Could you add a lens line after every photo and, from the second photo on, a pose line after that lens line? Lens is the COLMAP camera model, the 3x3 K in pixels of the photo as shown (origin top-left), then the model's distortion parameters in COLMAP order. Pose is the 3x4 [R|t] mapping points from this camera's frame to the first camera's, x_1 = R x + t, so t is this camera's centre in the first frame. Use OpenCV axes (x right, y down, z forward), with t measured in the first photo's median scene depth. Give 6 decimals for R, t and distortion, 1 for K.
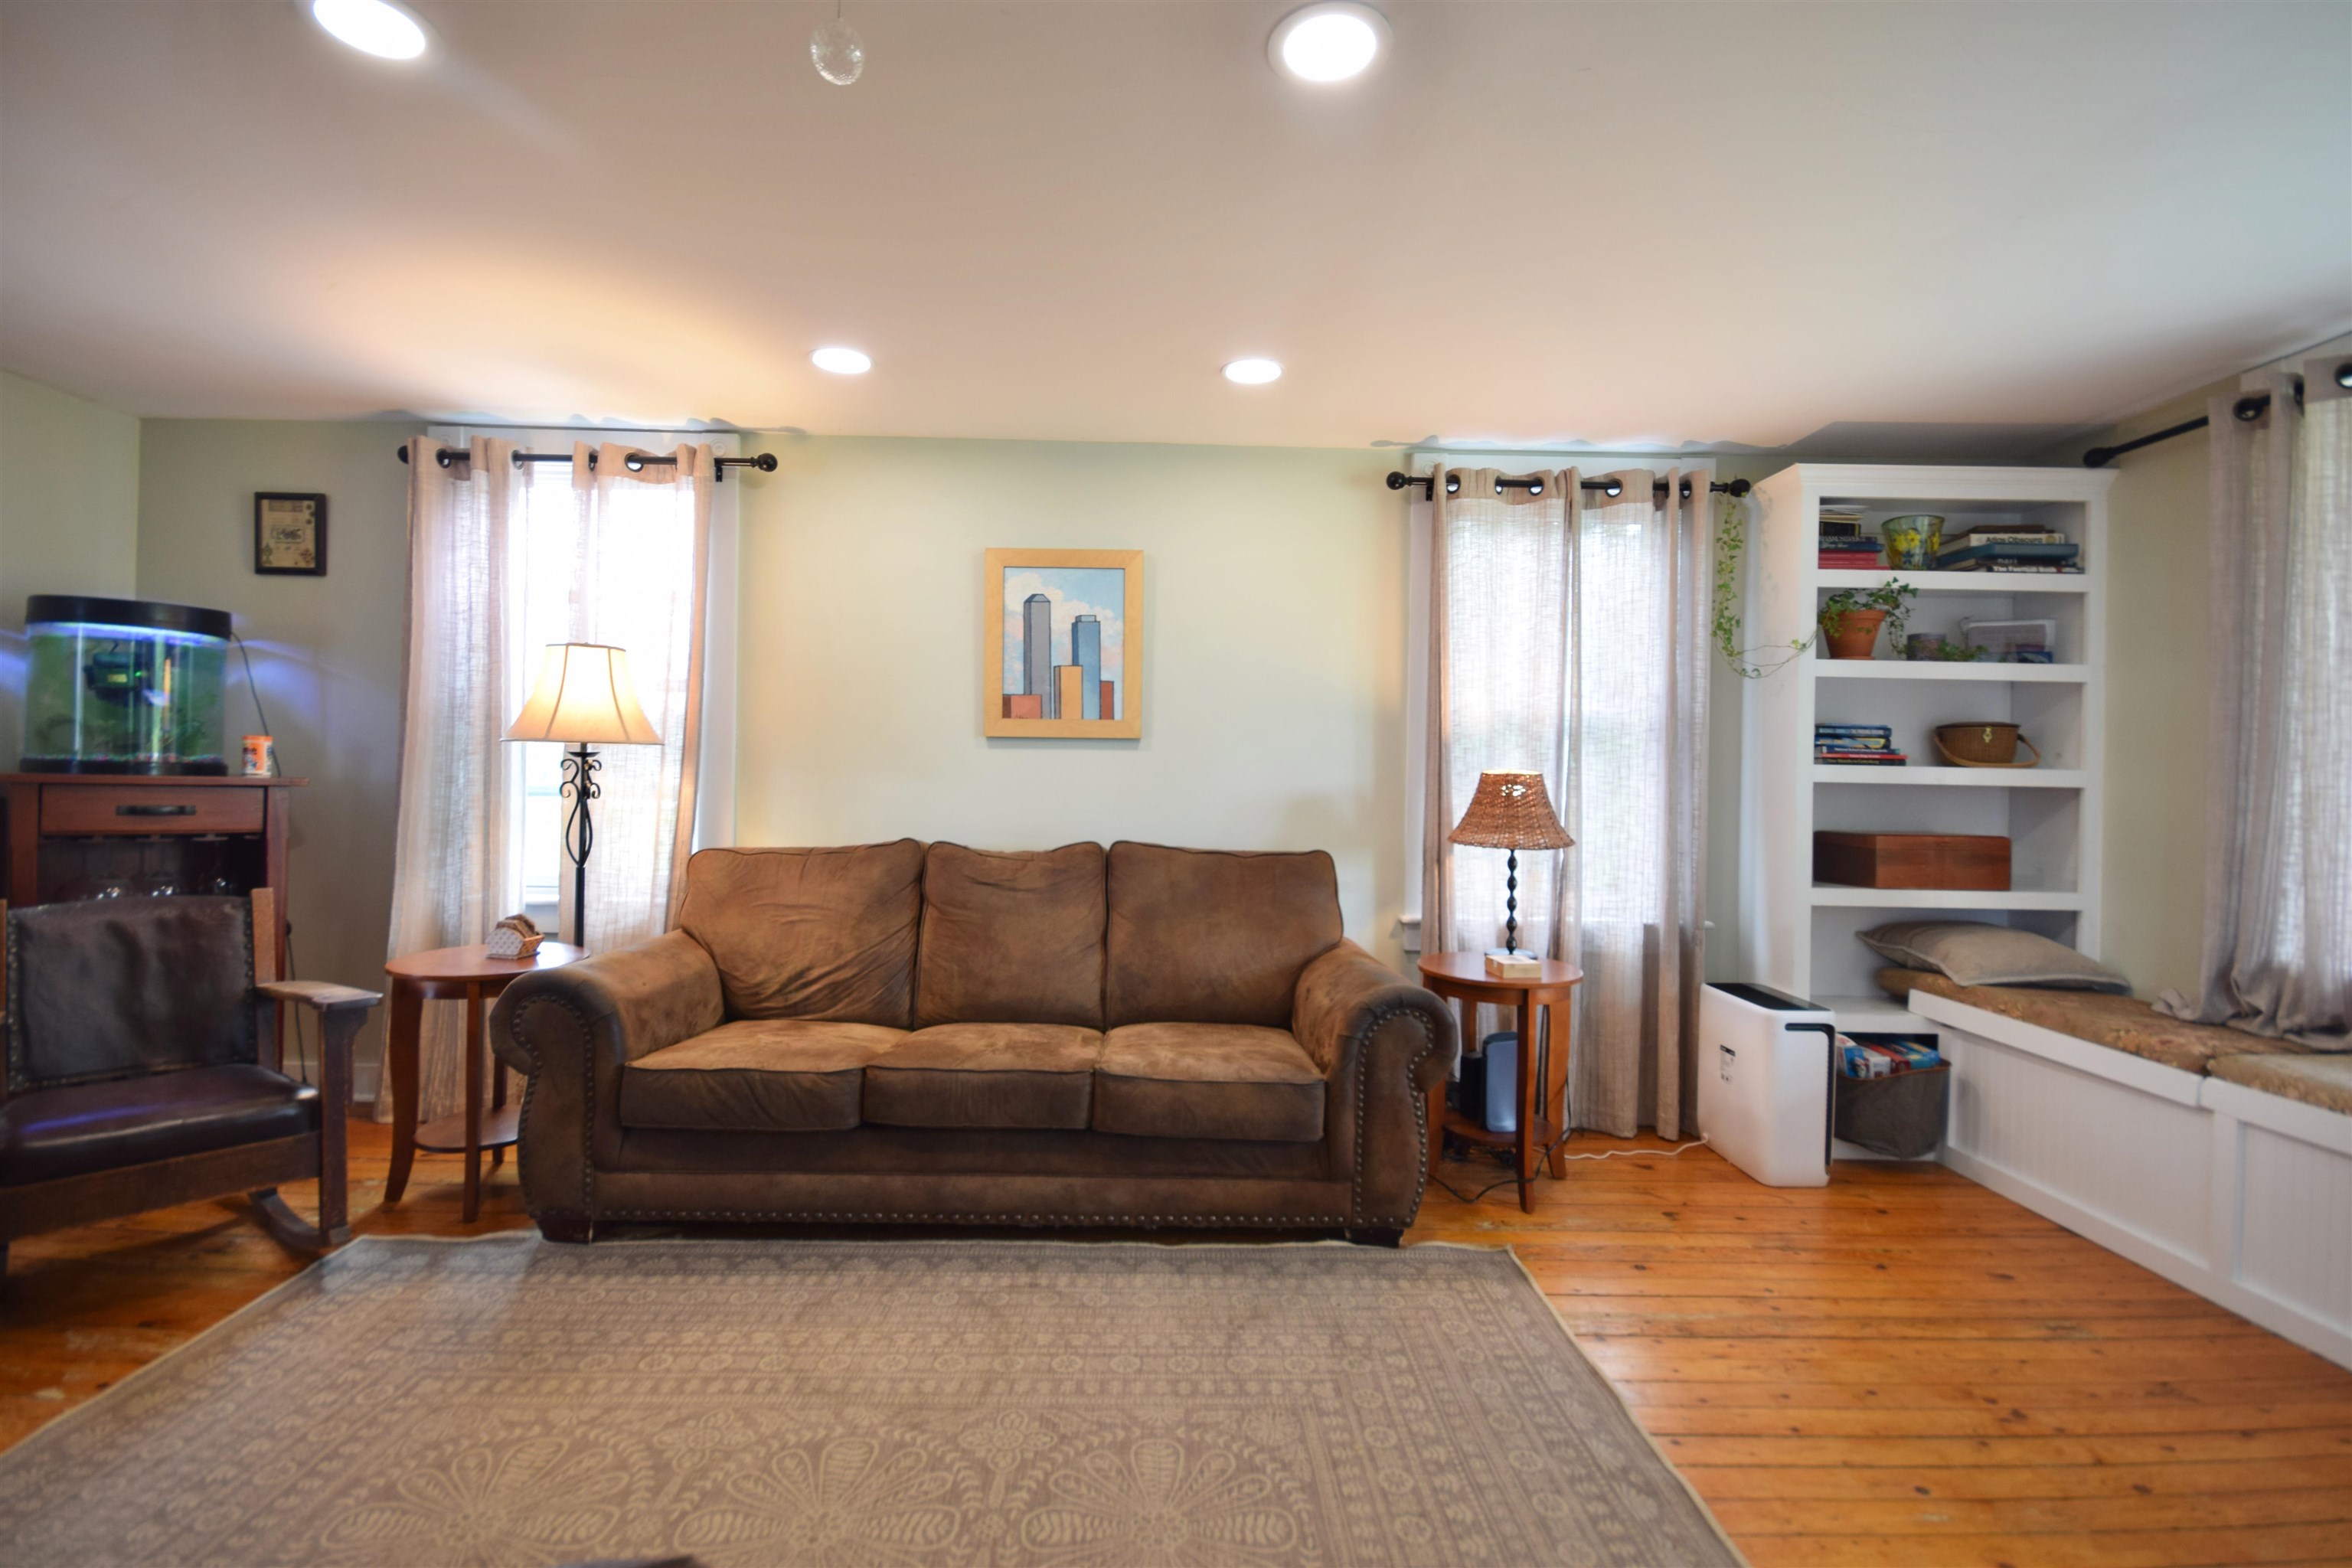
lens RADIAL K [[1022.3, 0, 1167.3], [0, 1022.3, 783.8], [0, 0, 1]] dist [0.026907, -0.022409]
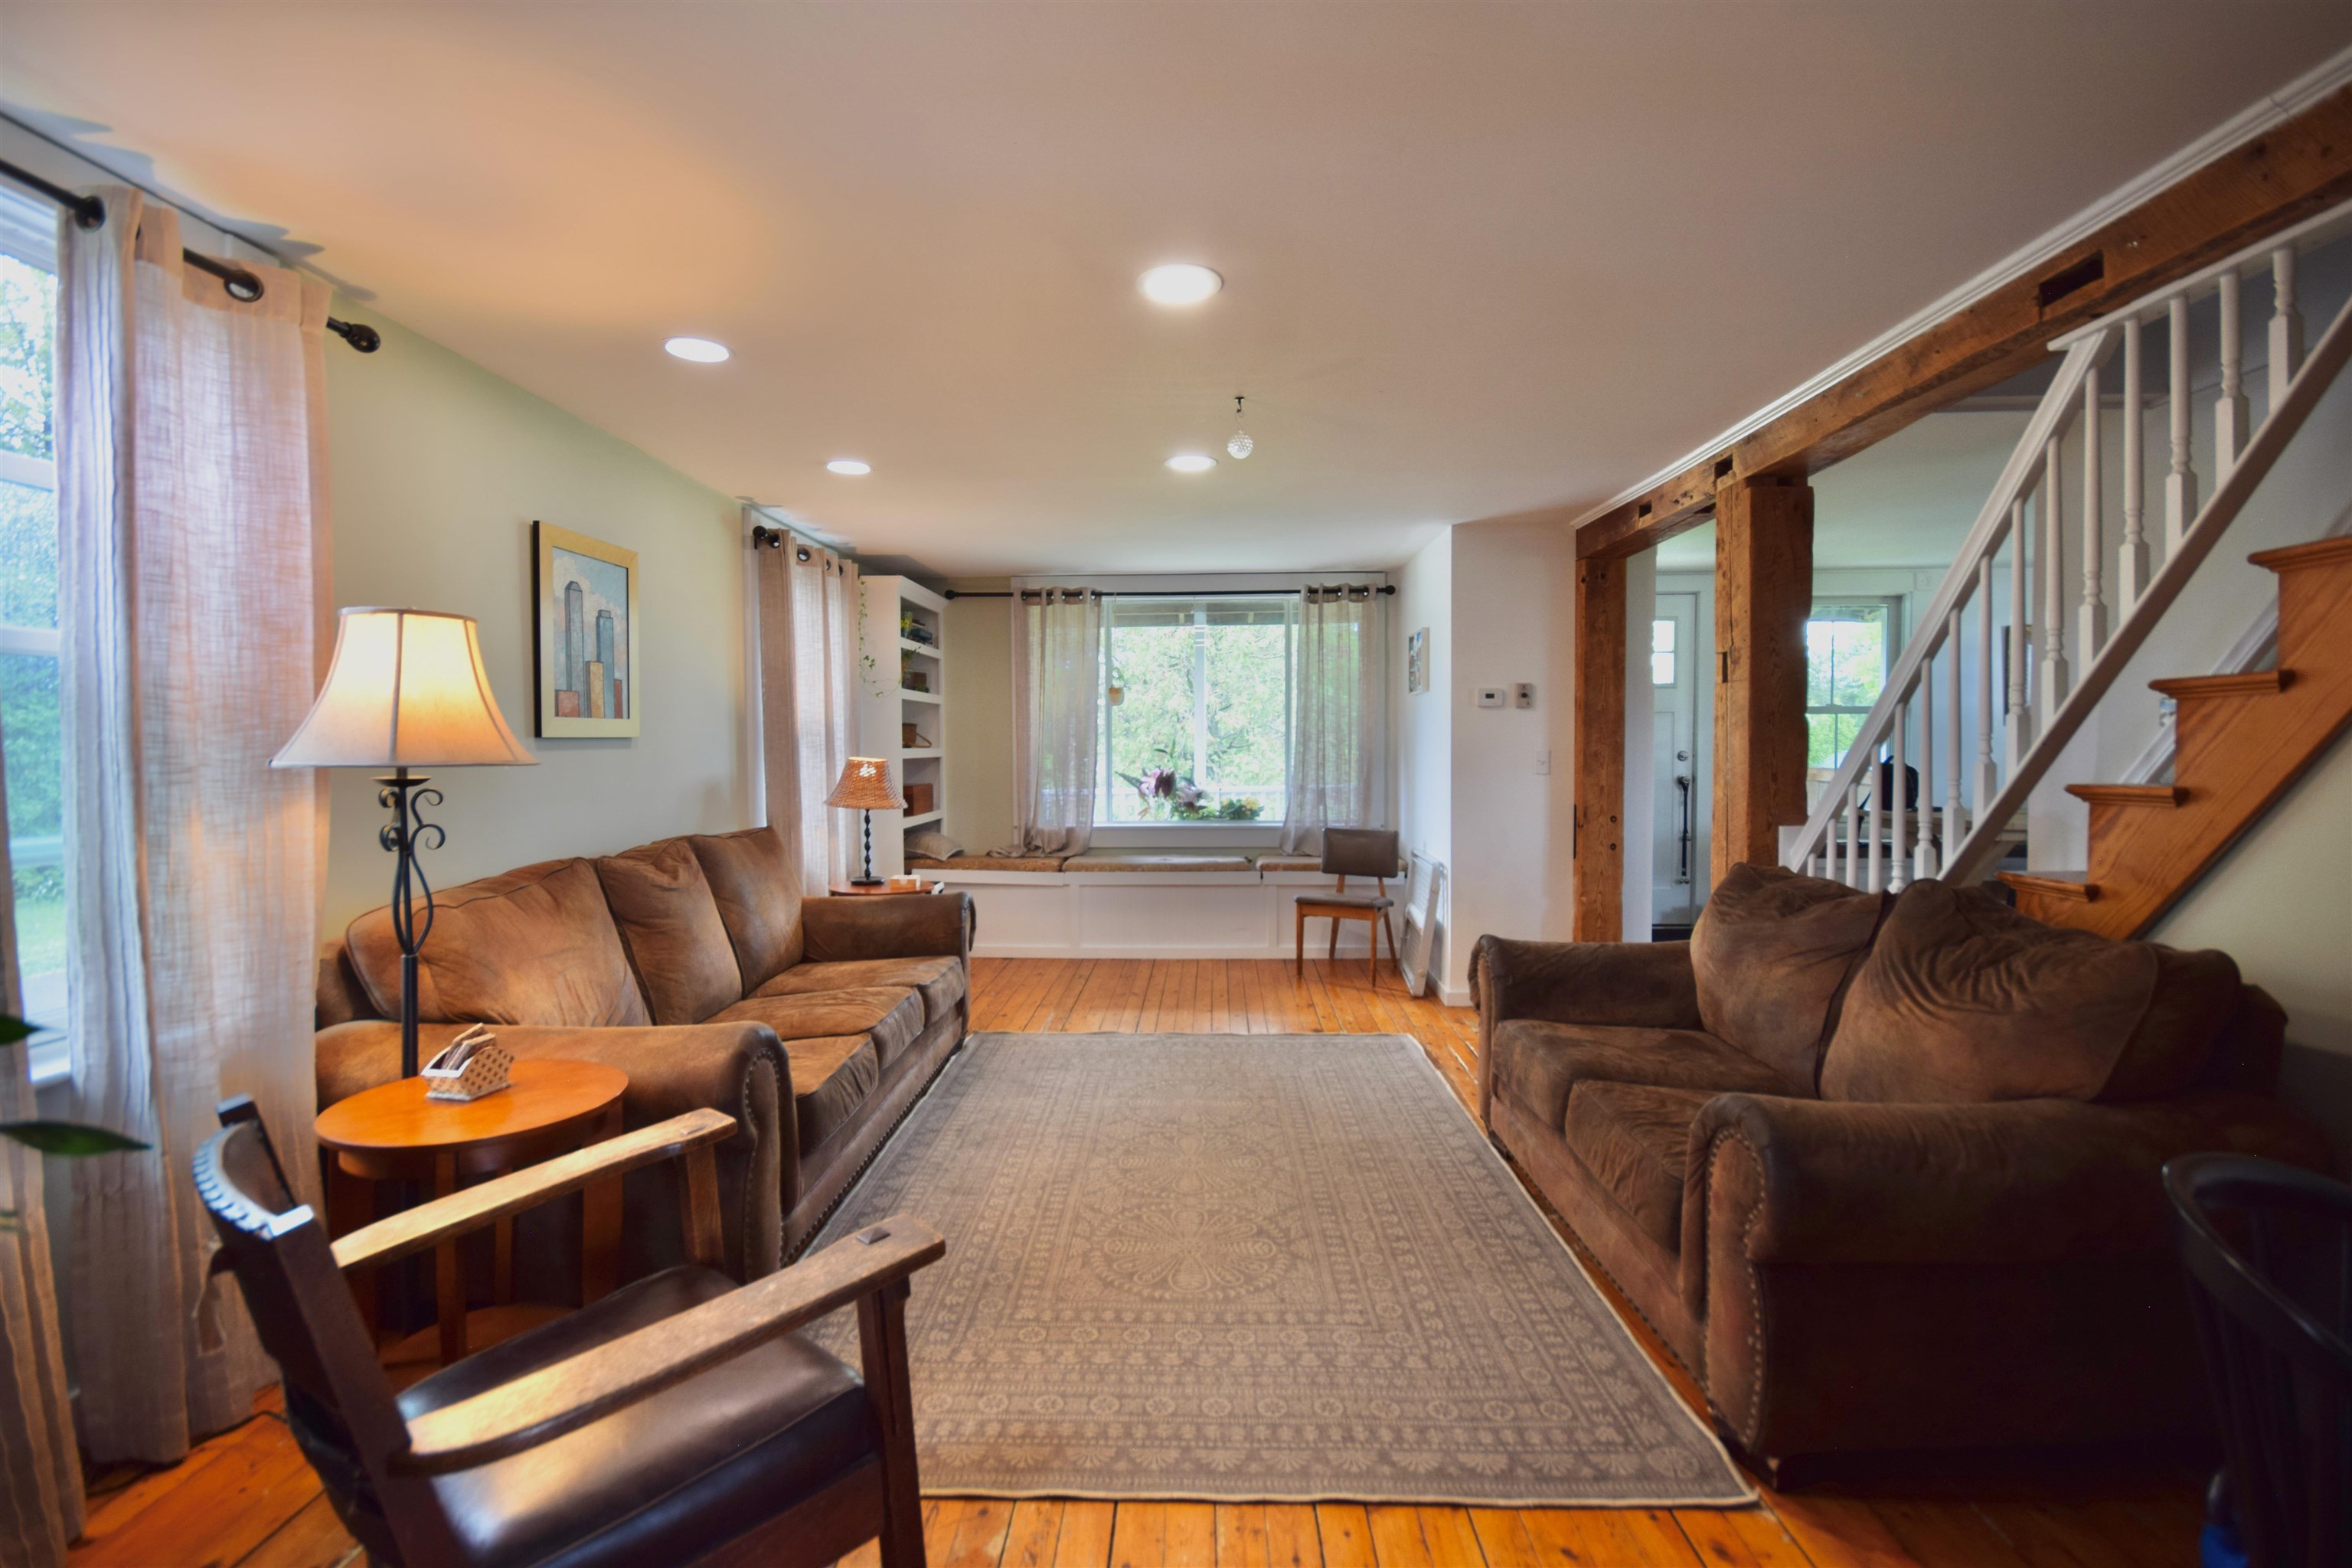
lens RADIAL K [[1022.3, 0, 1167.3], [0, 1022.3, 783.8], [0, 0, 1]] dist [0.026907, -0.022409]
pose [[0.054115, -0.058912, 0.996795, -1.136771], [-0.000298, 0.998257, 0.059014, -0.064732], [-0.998535, -0.003490, 0.054003, 0.466933]]
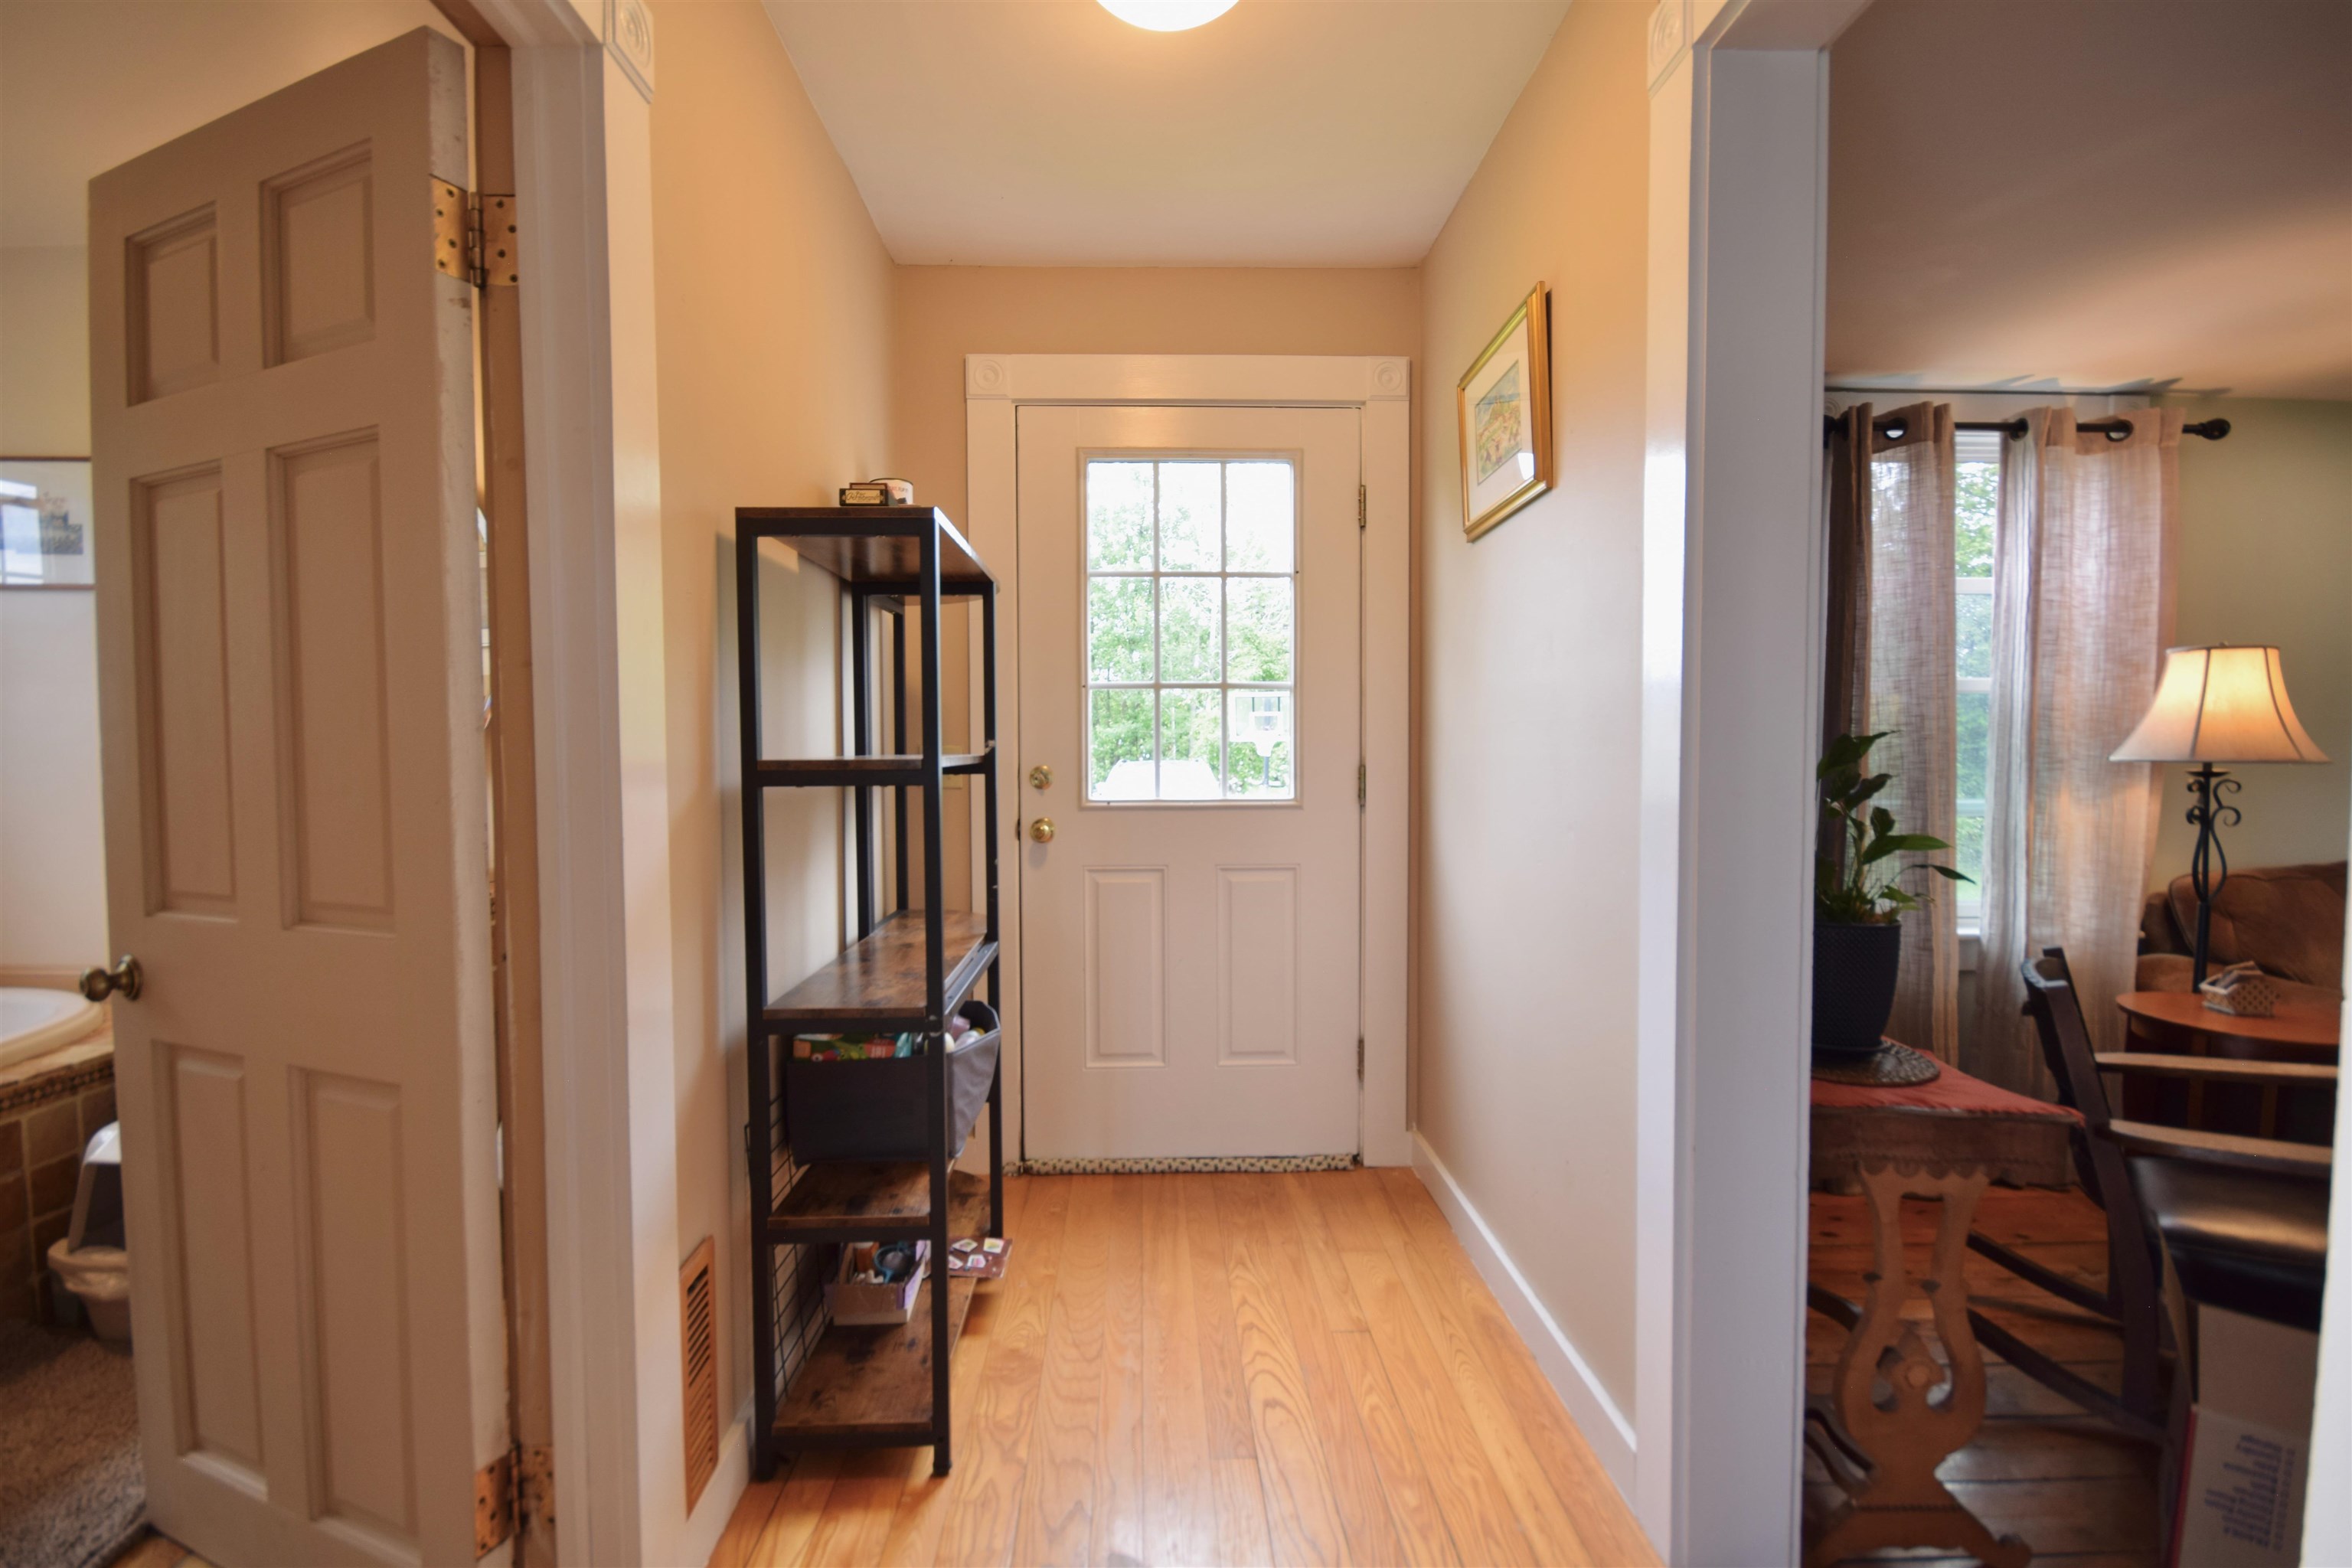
lens RADIAL K [[1022.3, 0, 1167.3], [0, 1022.3, 783.8], [0, 0, 1]] dist [0.026907, -0.022409]
pose [[0.999728, -0.022997, -0.003921, -1.382591], [0.023141, 0.998859, 0.041779, -0.075076], [0.002955, -0.041859, 0.999119, 0.126955]]
